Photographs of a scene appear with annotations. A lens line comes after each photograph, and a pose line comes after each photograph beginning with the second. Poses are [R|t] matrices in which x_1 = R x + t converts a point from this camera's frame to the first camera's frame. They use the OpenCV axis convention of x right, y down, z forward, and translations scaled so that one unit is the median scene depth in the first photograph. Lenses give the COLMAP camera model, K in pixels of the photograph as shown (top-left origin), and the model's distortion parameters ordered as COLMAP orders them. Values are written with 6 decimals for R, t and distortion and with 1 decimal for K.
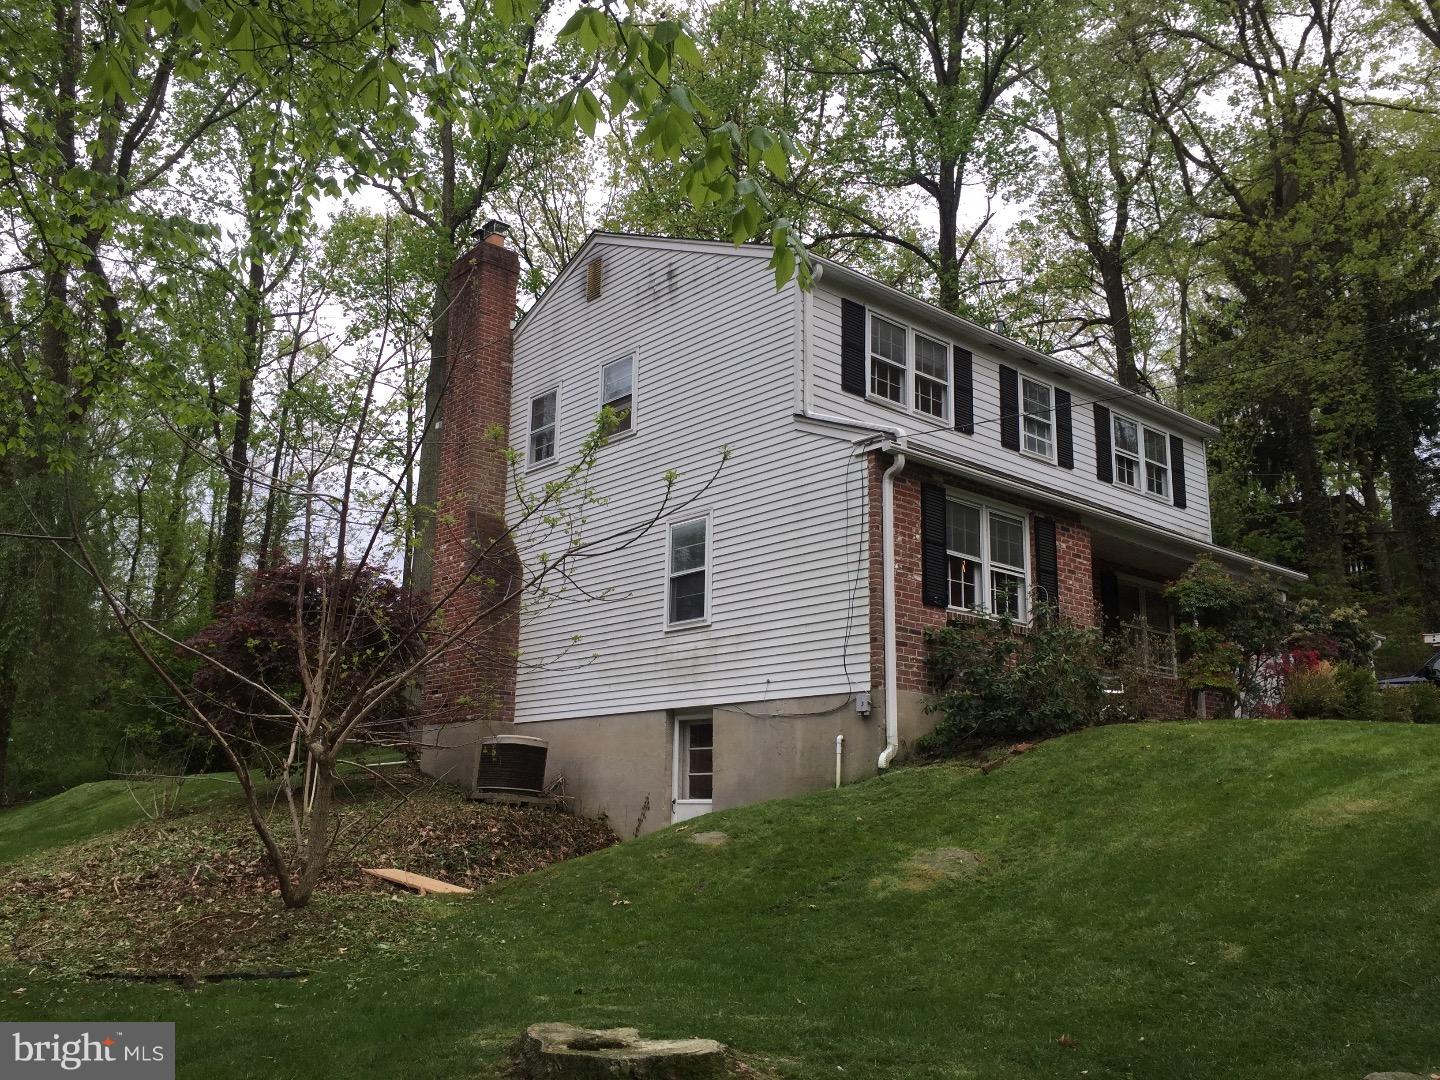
lens RADIAL K [[1237.0, 0, 716.9], [0, 1237.0, 543.1], [0, 0, 1]] dist [0.015766, 0.005933]
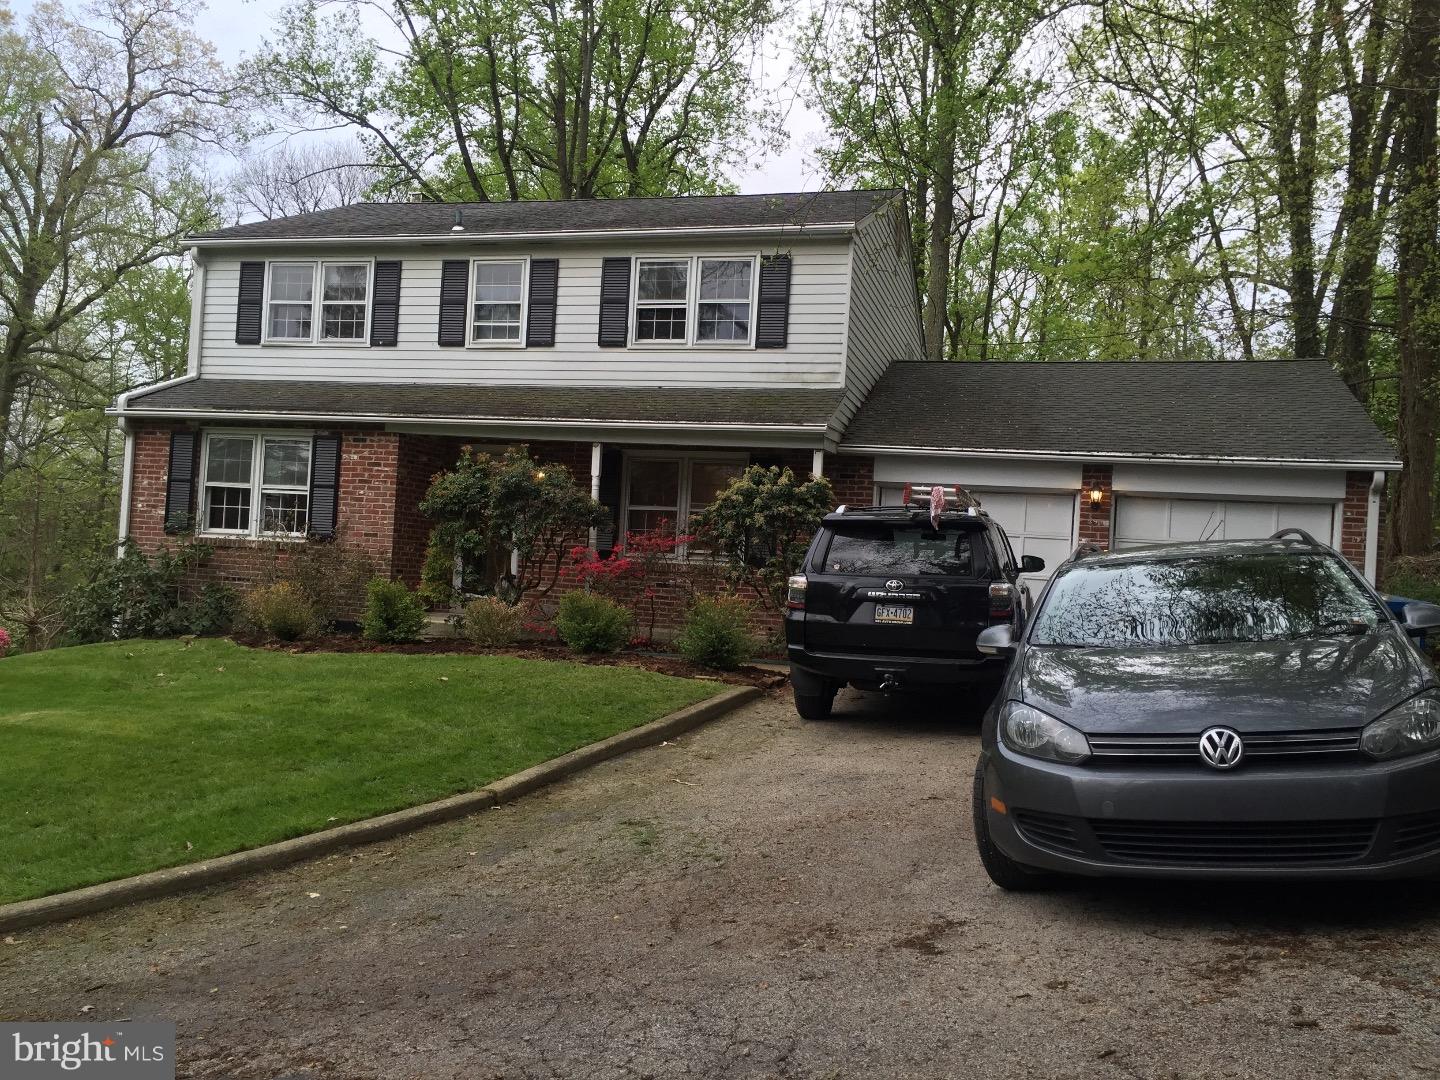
lens RADIAL K [[1237.0, 0, 717.3], [0, 1237.0, 544.2], [0, 0, 1]] dist [0.015766, 0.005933]
pose [[0.558704, -0.009807, -0.829309, 1.249168], [0.141755, 0.986345, 0.083835, 0.028726], [0.817163, -0.164398, 0.552465, 0.640071]]
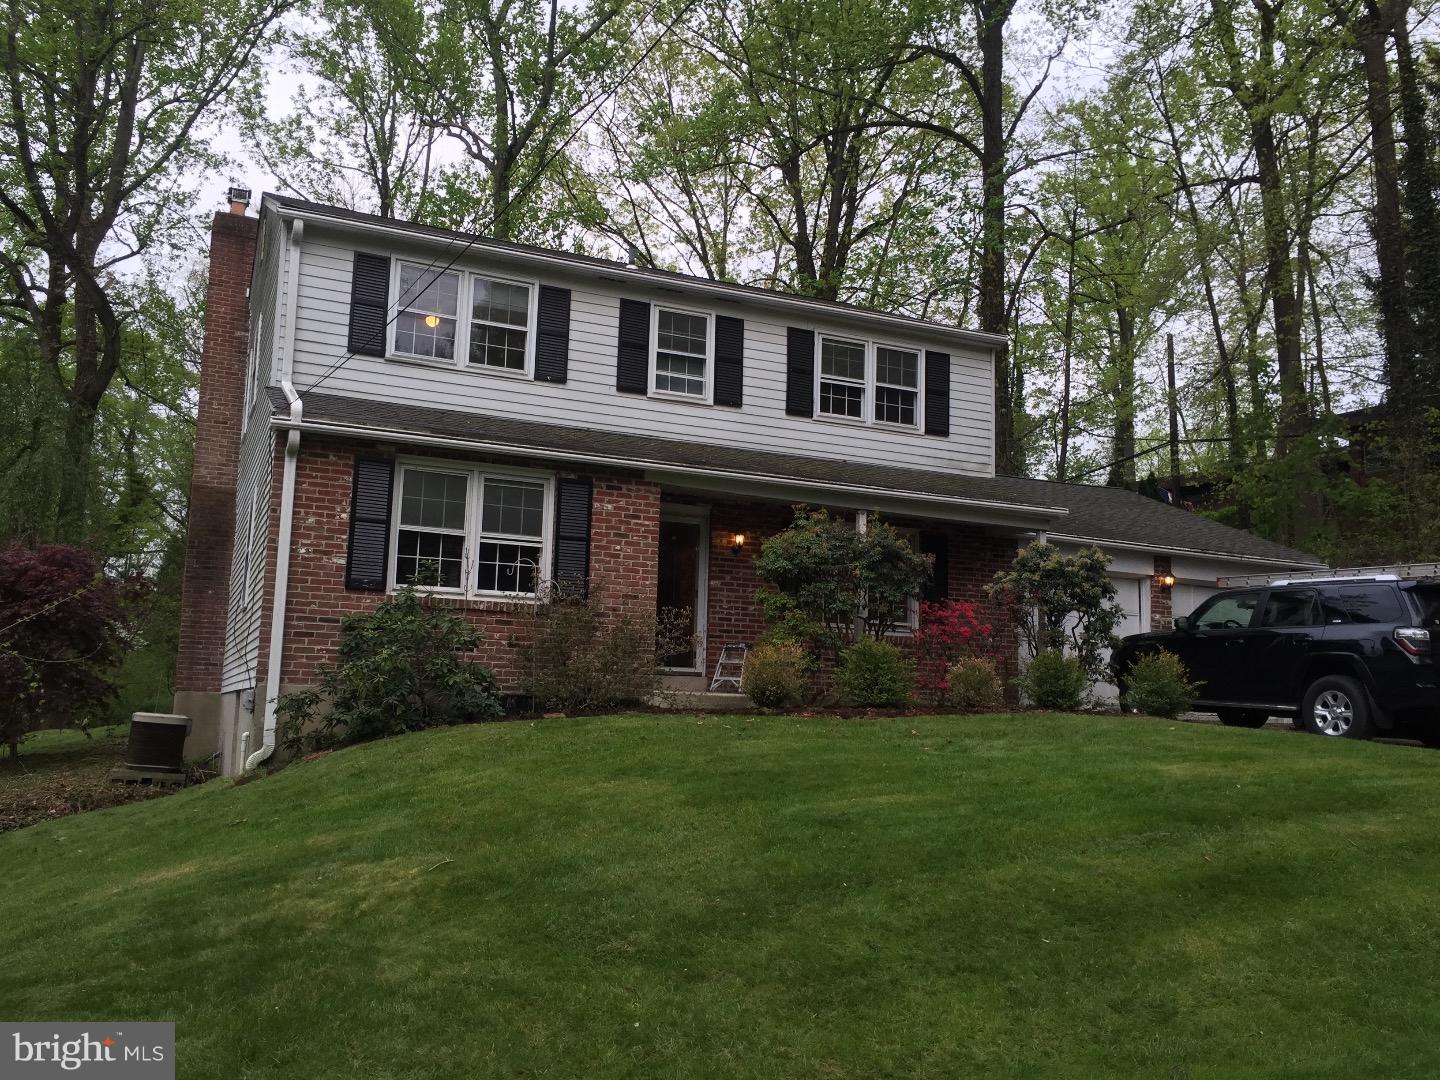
lens RADIAL K [[1237.0, 0, 720.8], [0, 1237.0, 535.4], [0, 0, 1]] dist [0.015766, 0.005933]
pose [[0.957456, -0.036477, -0.286265, 0.587116], [0.056472, 0.996483, 0.061906, -0.026833], [0.283001, -0.075438, 0.956148, 0.164607]]
